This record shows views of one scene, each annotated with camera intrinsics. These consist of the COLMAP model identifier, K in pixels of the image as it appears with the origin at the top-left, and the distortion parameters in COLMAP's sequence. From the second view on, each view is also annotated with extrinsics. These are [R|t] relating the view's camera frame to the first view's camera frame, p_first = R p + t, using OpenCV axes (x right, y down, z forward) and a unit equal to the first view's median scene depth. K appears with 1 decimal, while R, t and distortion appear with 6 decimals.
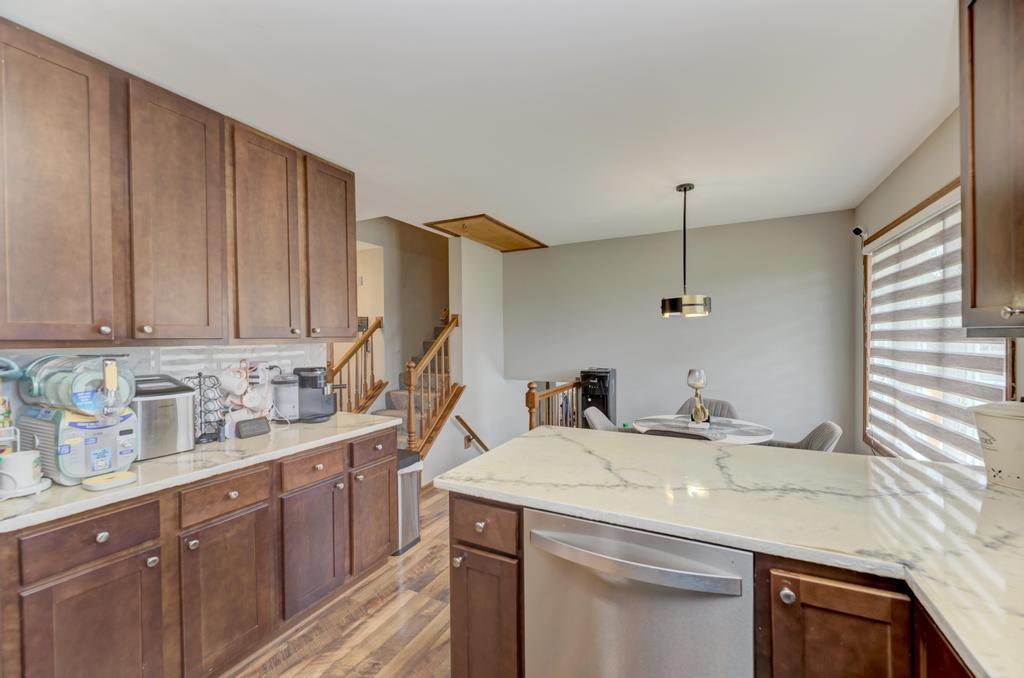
lens RADIAL K [[410.1, 0, 512.1], [0, 410.1, 342.1], [0, 0, 1]] dist [0.004055, -0.000137]
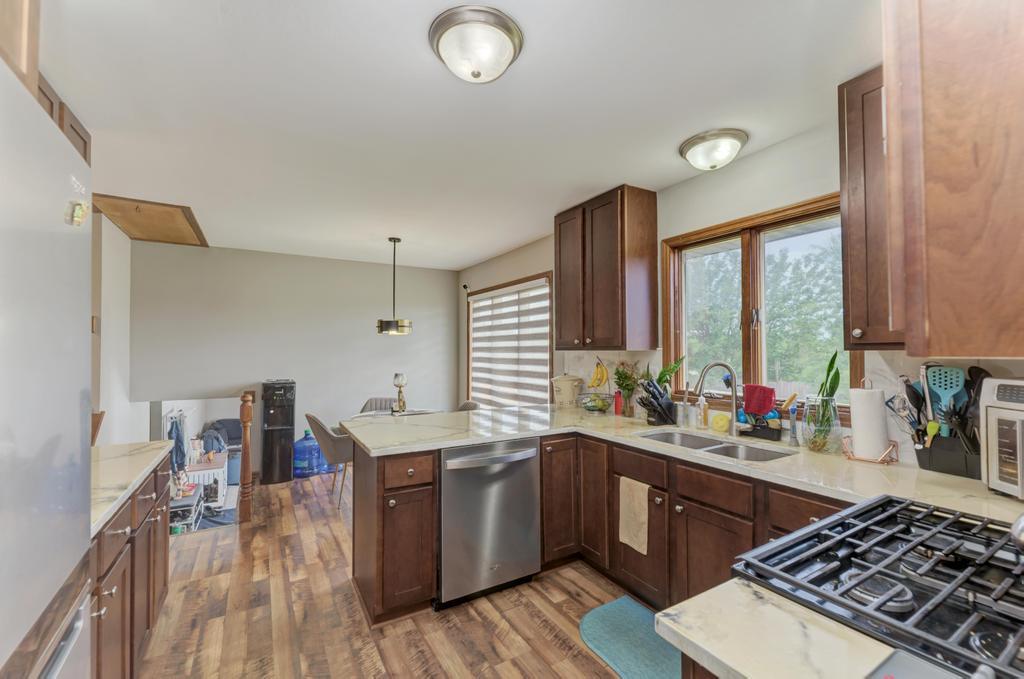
lens RADIAL K [[427.2, 0, 512.4], [0, 427.2, 340.6], [0, 0, 1]] dist [-0.001261, -0.000158]
pose [[0.532987, 0.027494, 0.845677, -0.688577], [0.003961, 0.999380, -0.034988, 0.011068], [-0.846114, 0.021998, 0.532548, -0.097509]]
